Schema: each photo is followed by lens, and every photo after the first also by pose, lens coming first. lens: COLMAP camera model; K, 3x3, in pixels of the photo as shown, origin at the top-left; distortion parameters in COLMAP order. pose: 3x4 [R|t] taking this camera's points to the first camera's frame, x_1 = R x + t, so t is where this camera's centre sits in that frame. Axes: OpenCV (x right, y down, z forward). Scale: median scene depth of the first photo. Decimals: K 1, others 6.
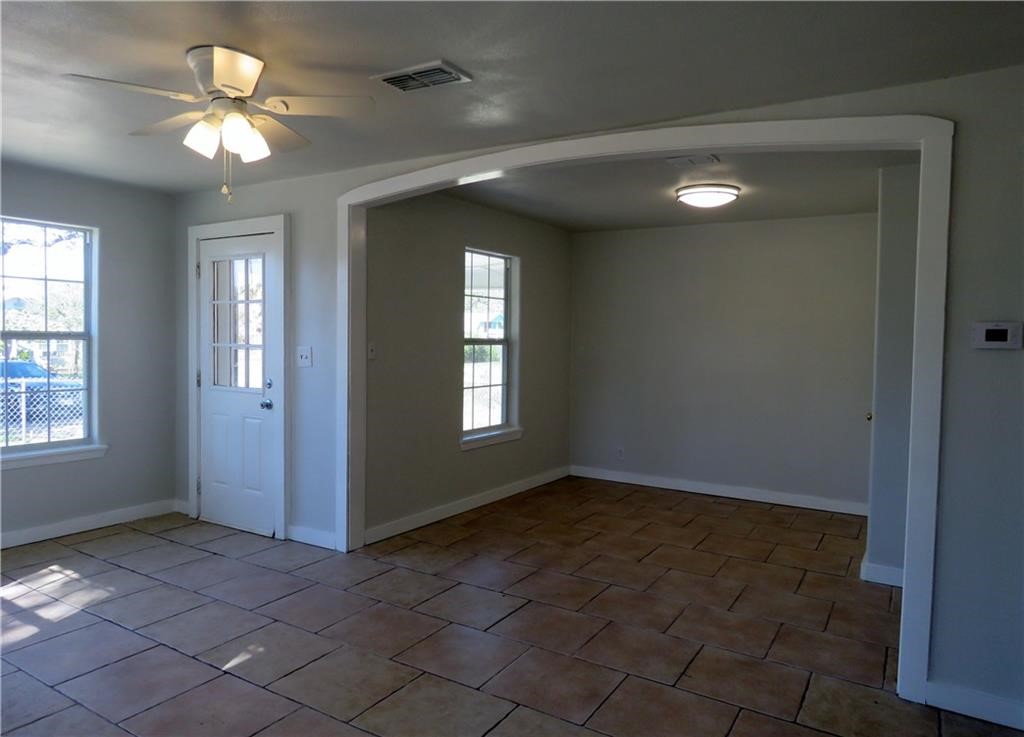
lens RADIAL K [[677.6, 0, 512.0], [0, 677.6, 368.5], [0, 0, 1]] dist [-0.008502, -0.005975]
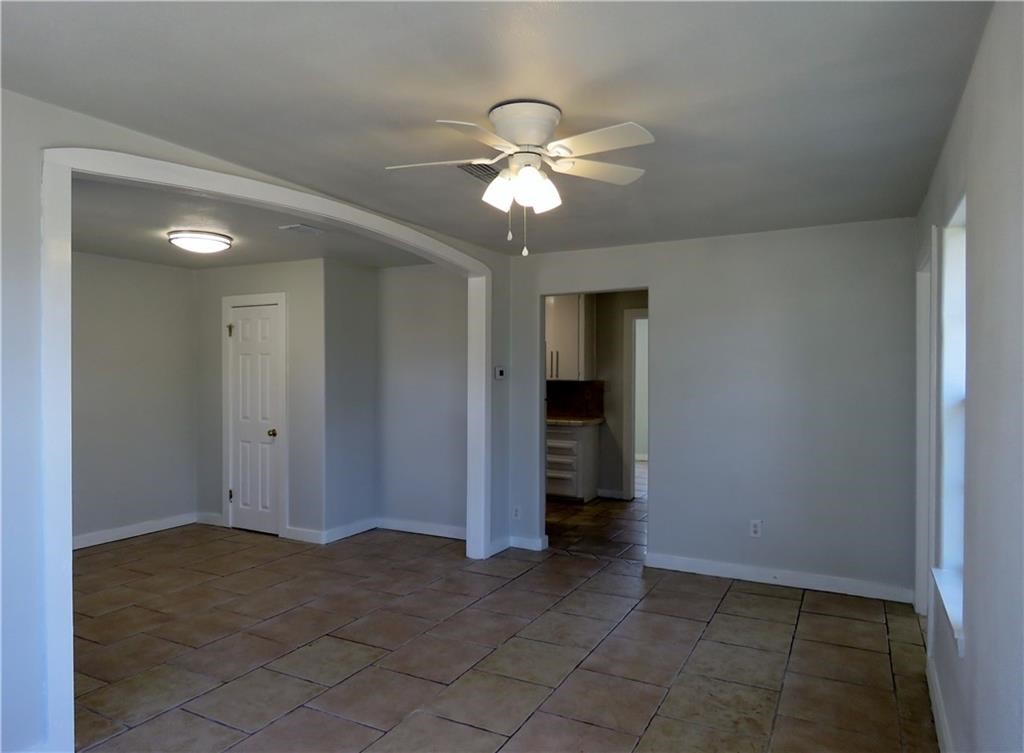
lens RADIAL K [[645.8, 0, 512.0], [0, 645.8, 376.5], [0, 0, 1]] dist [-0.067647, -0.000516]
pose [[-0.054121, -0.033622, 0.997968, -0.883428], [0.052917, 0.997932, 0.036491, -0.072670], [-0.997131, 0.054784, -0.052230, 0.685830]]
